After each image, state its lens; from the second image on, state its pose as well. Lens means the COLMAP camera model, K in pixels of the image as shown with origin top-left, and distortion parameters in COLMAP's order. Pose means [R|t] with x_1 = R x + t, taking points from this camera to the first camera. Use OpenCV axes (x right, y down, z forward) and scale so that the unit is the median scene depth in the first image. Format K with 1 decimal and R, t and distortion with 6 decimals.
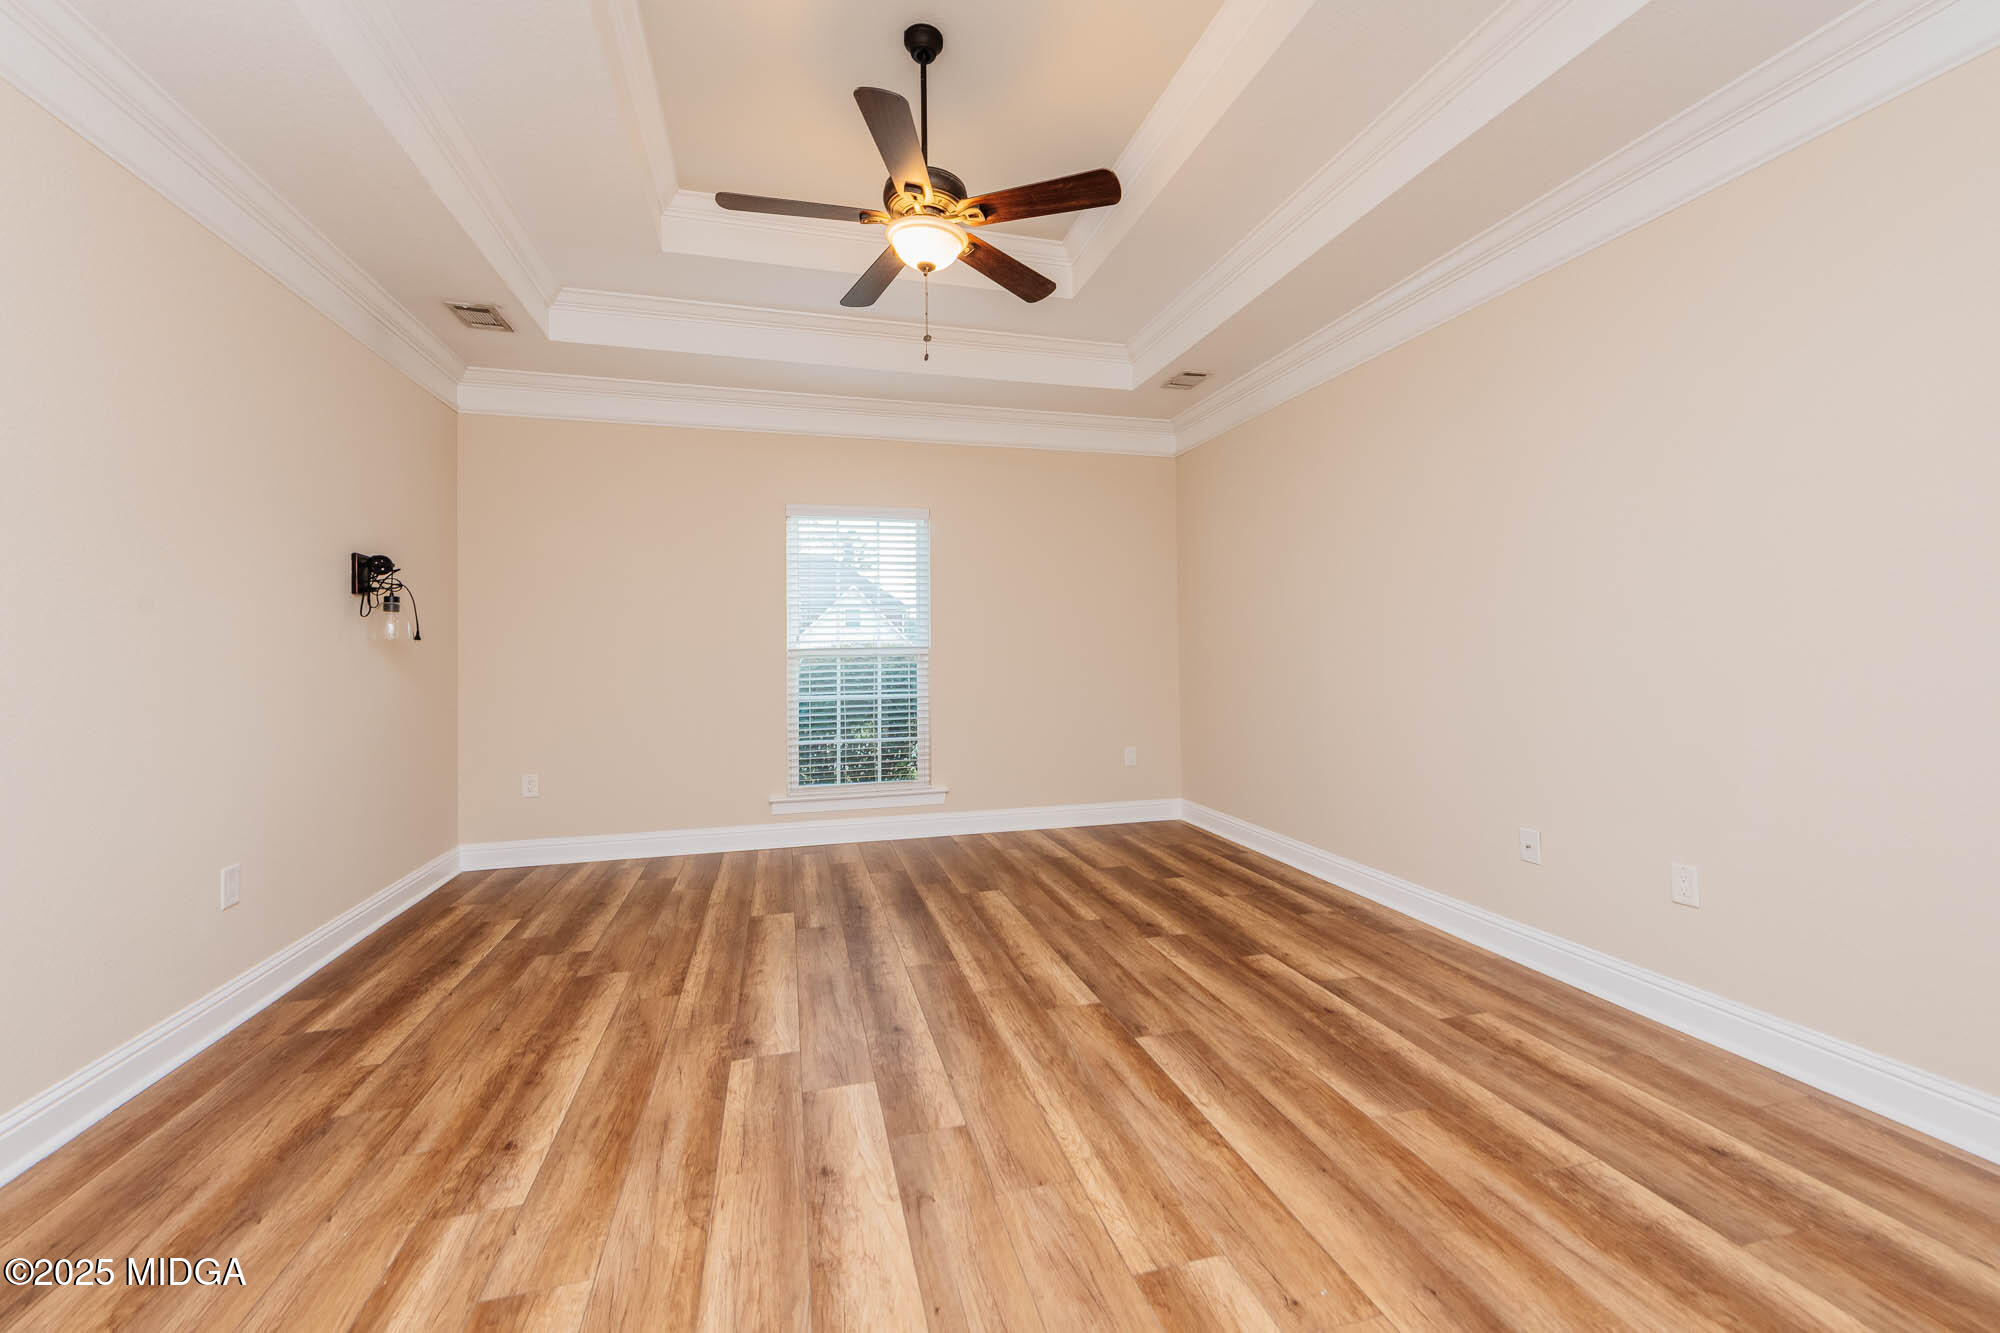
lens RADIAL K [[815.3, 0, 998.3], [0, 815.3, 641.9], [0, 0, 1]] dist [0.014671, -0.008602]
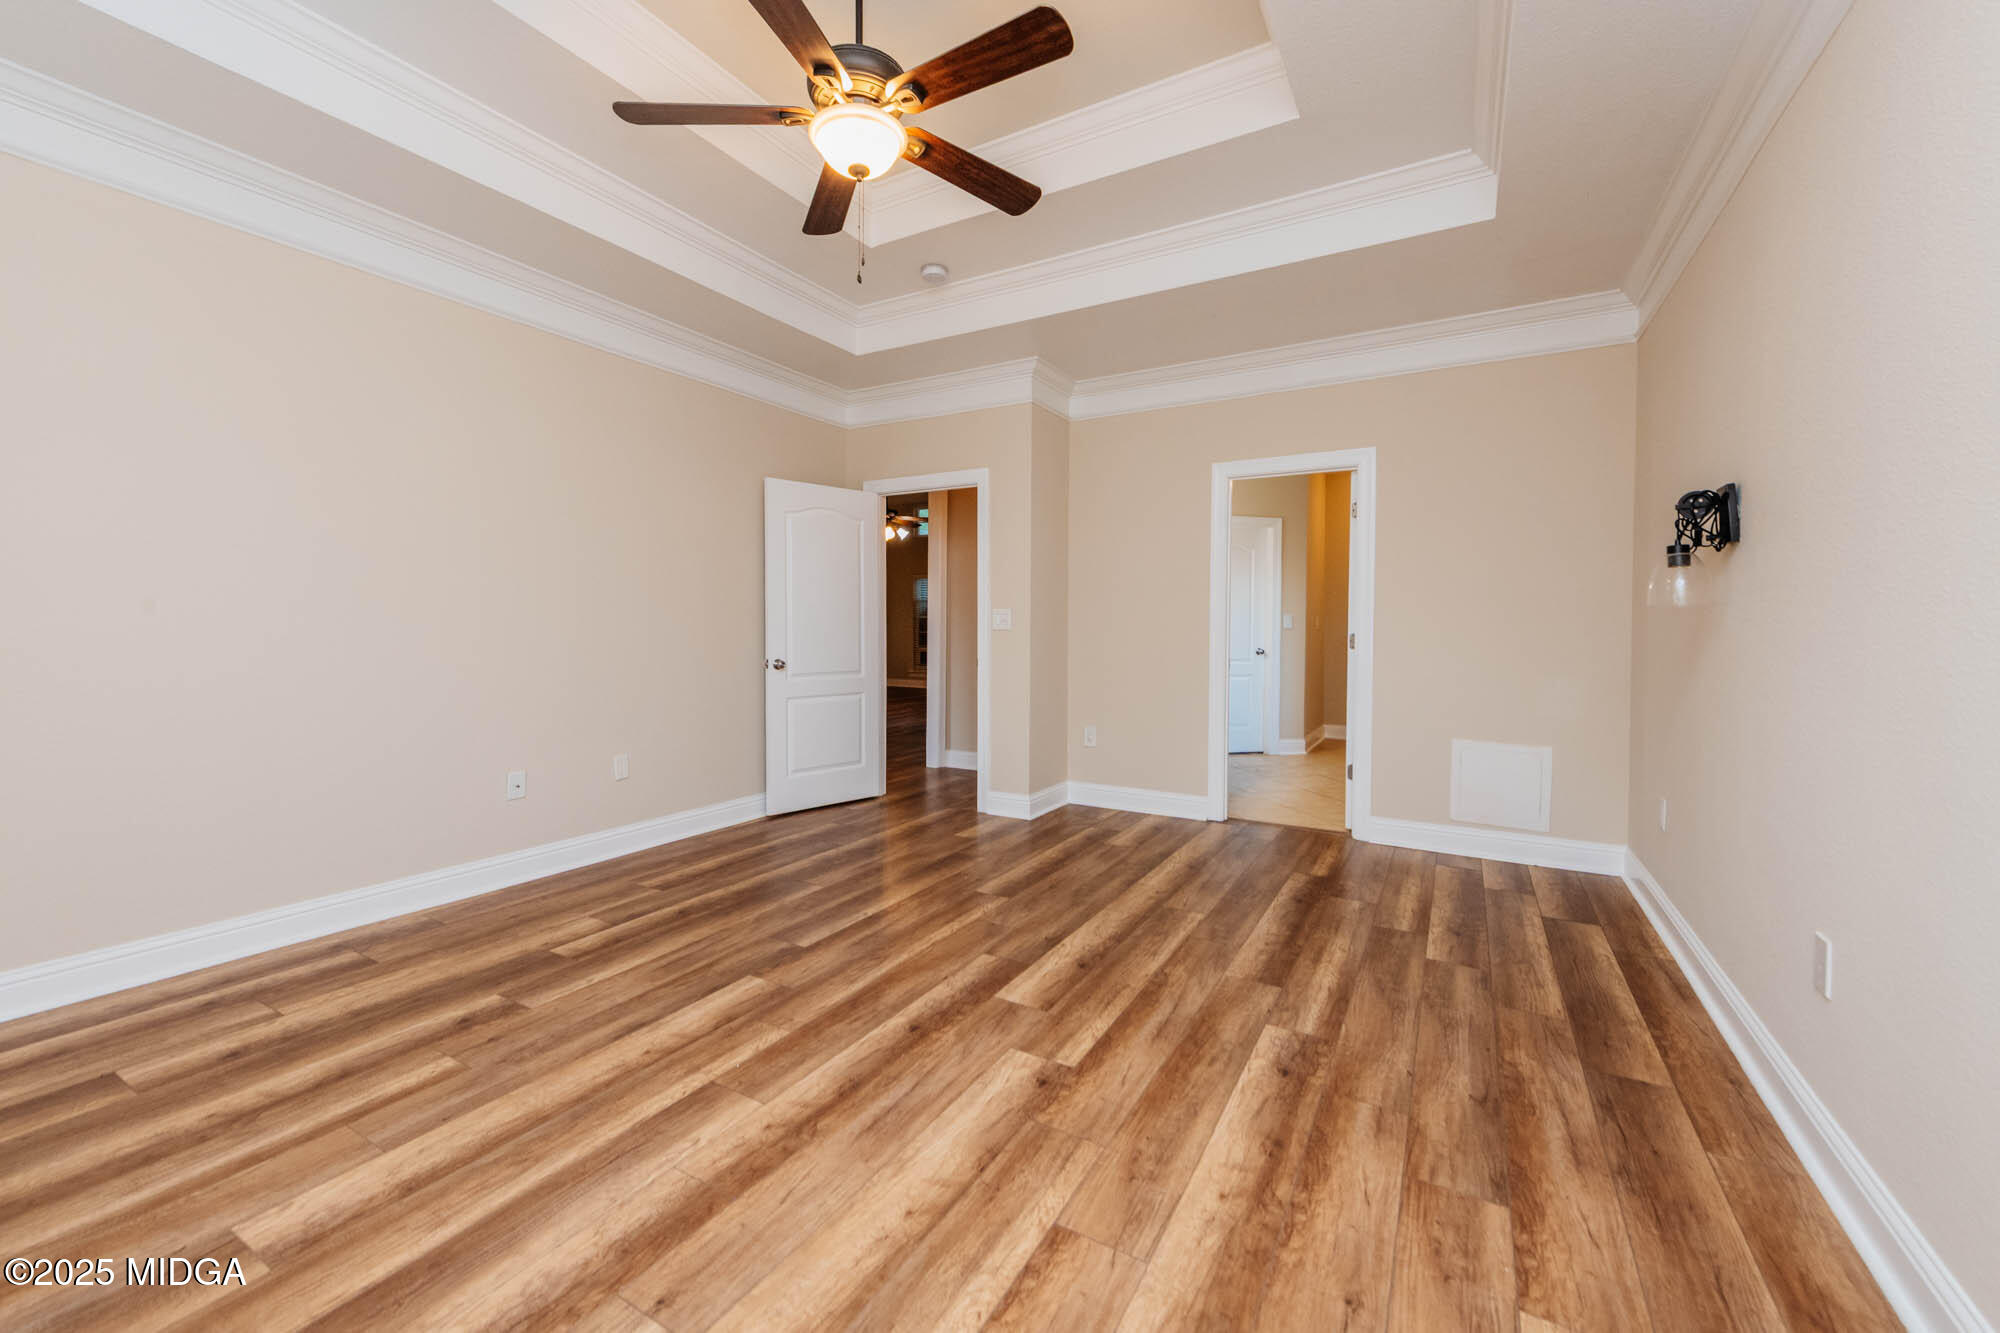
lens RADIAL K [[815.3, 0, 998.3], [0, 815.3, 641.9], [0, 0, 1]] dist [0.014671, -0.008602]
pose [[-0.716333, -0.010862, 0.697674, -0.853148], [-0.008015, 0.999941, 0.007339, 0.021206], [-0.697712, -0.000335, -0.716378, 1.621906]]
